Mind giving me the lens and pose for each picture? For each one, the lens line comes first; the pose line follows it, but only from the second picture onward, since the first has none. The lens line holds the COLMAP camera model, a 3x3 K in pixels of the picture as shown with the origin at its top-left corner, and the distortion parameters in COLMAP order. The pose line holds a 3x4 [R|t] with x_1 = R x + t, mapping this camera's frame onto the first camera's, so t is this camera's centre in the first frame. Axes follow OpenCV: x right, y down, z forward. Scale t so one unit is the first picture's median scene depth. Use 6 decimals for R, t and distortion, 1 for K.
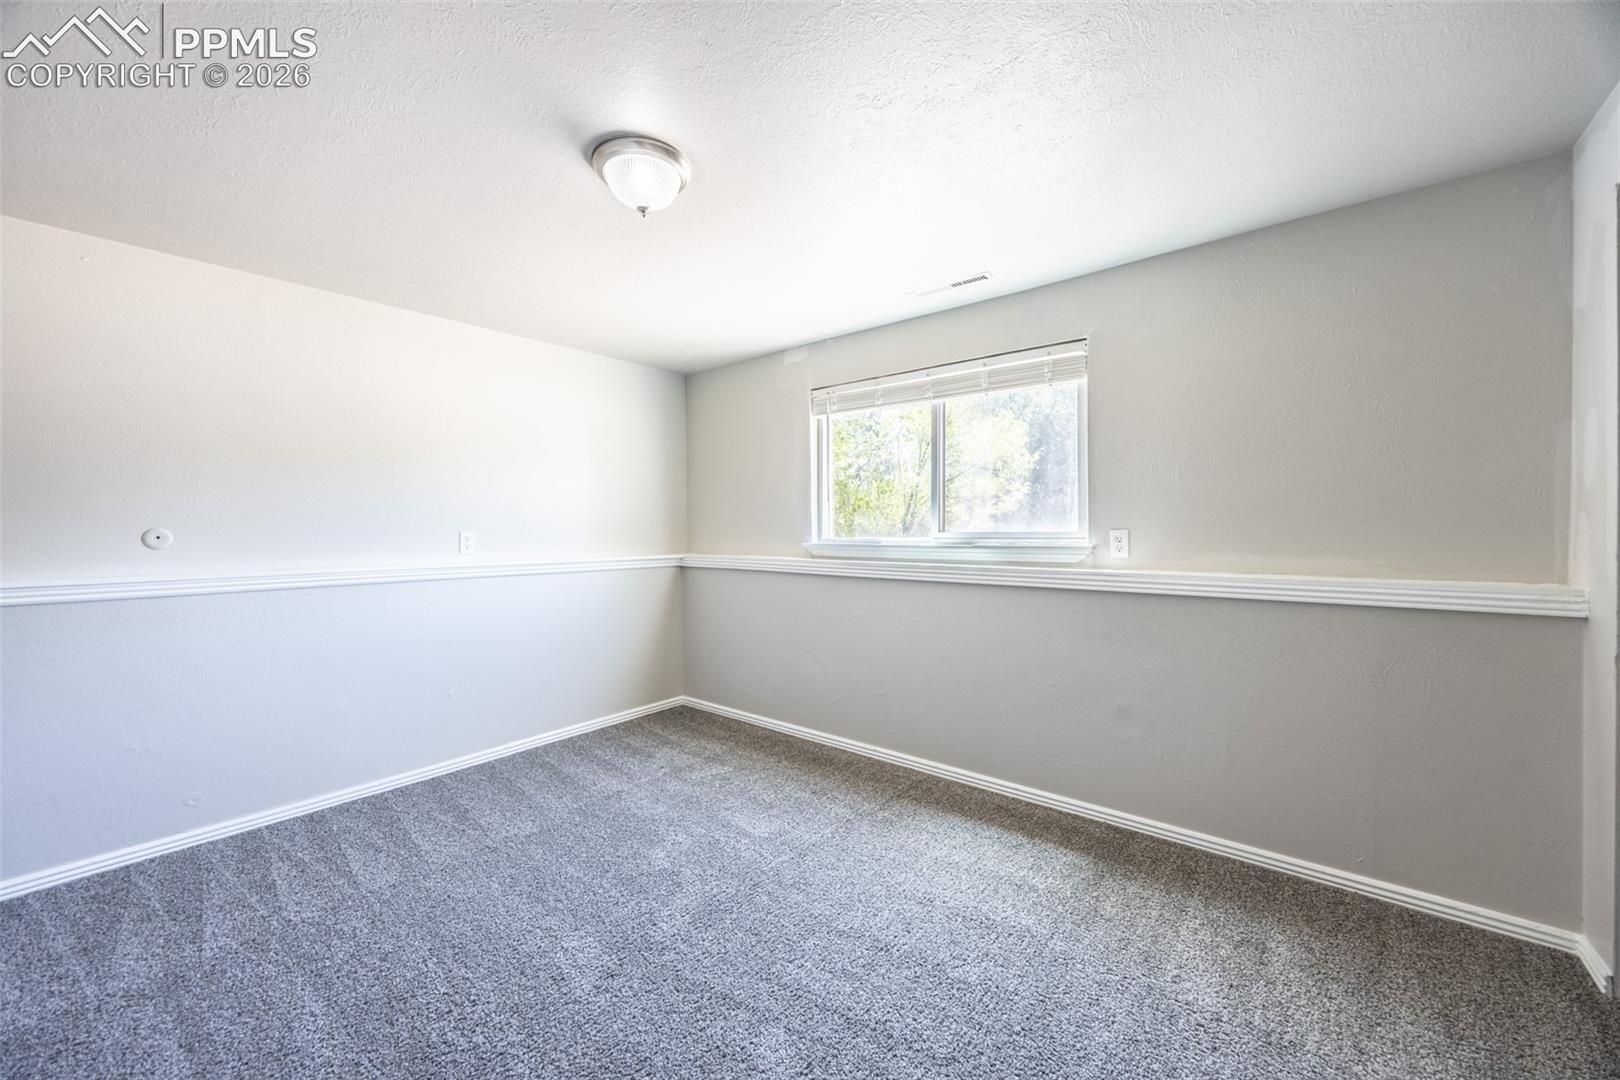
lens RADIAL K [[618.1, 0, 807.8], [0, 618.1, 539.0], [0, 0, 1]] dist [-0.001078, -0.000643]
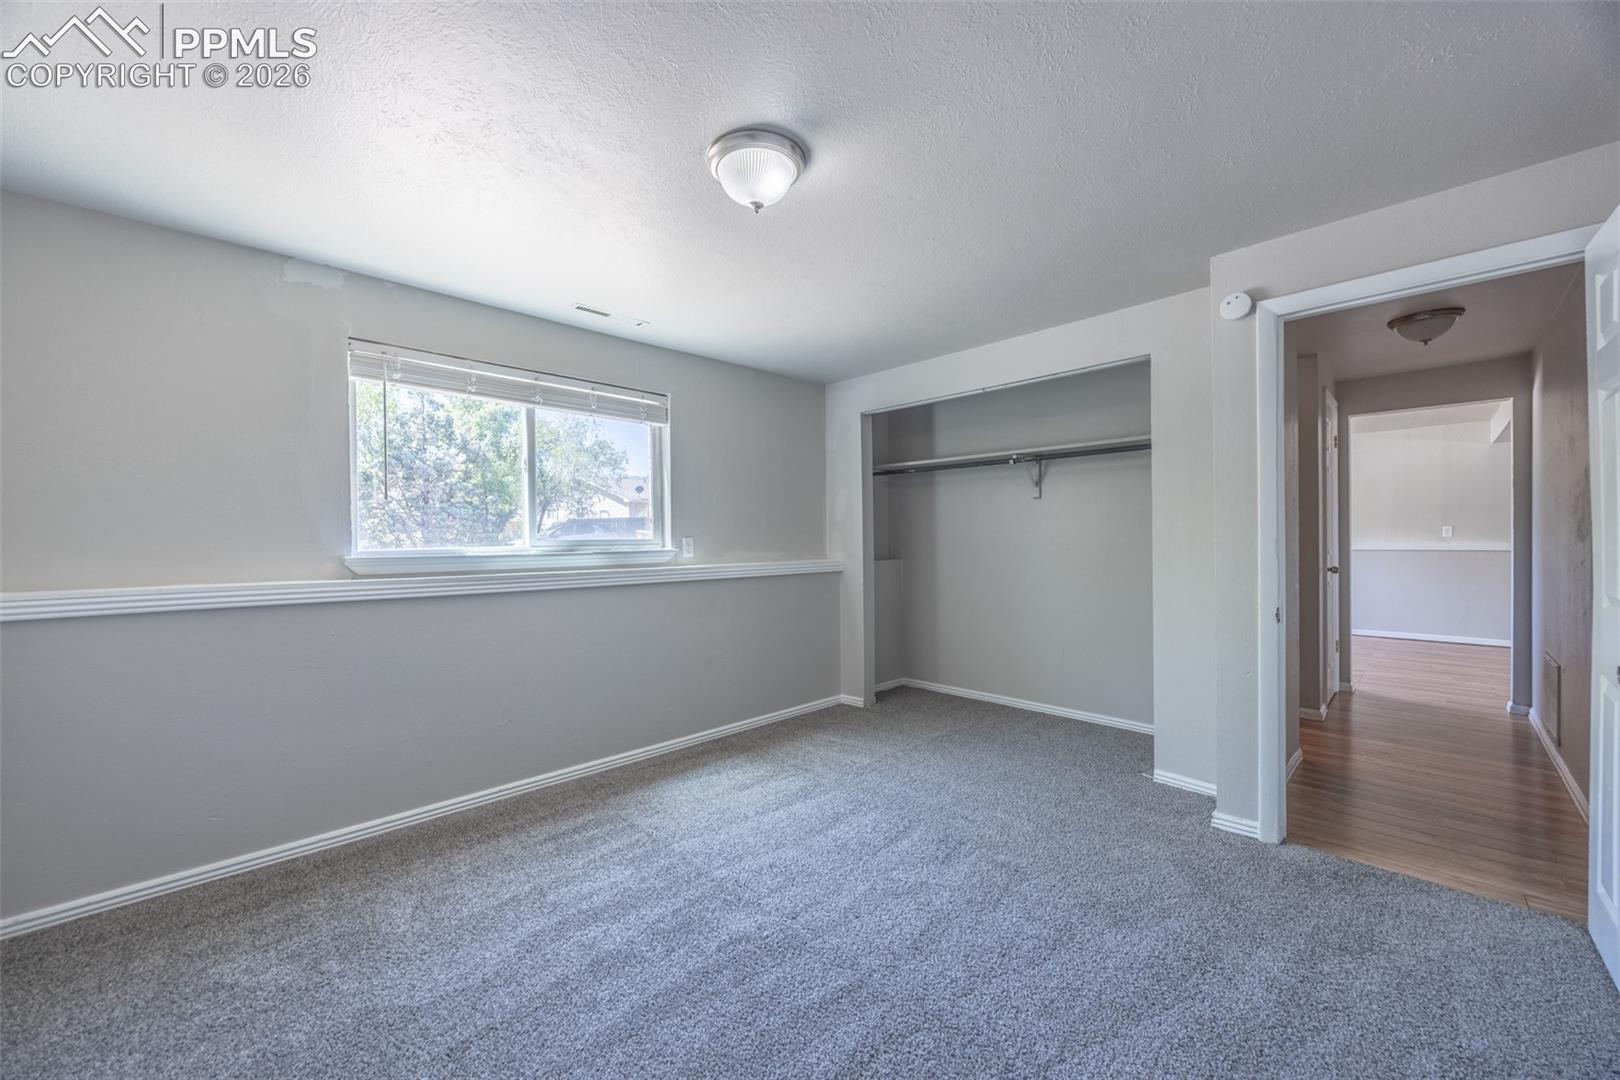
lens RADIAL K [[618.1, 0, 806.6], [0, 618.1, 535.7], [0, 0, 1]] dist [-0.001078, -0.000643]
pose [[0.101616, 0.000586, 0.994824, -0.848434], [0.016918, 0.999854, -0.002317, -0.010678], [-0.994680, 0.017066, 0.101591, 0.560928]]
